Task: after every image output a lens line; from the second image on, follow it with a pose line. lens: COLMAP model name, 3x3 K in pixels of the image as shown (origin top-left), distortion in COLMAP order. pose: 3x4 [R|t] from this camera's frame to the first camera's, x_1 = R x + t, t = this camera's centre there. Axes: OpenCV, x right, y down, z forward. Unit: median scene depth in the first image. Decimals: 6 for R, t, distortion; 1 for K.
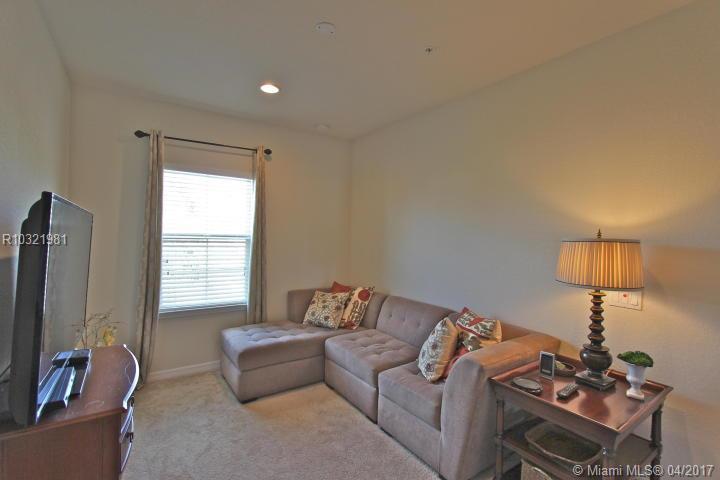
lens RADIAL K [[330.0, 0, 360.8], [0, 330.0, 243.5], [0, 0, 1]] dist [-0.017707, 0.000577]
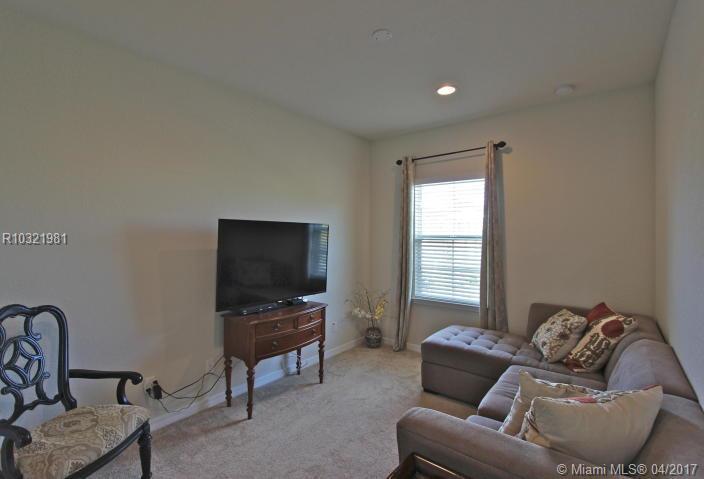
lens RADIAL K [[333.3, 0, 350.5], [0, 333.3, 237.3], [0, 0, 1]] dist [-0.001854, -0.000040]
pose [[0.290288, -0.012917, -0.956852, 0.495704], [-0.026107, 0.999430, -0.021412, 0.010626], [0.956583, 0.031196, 0.289786, 0.346264]]
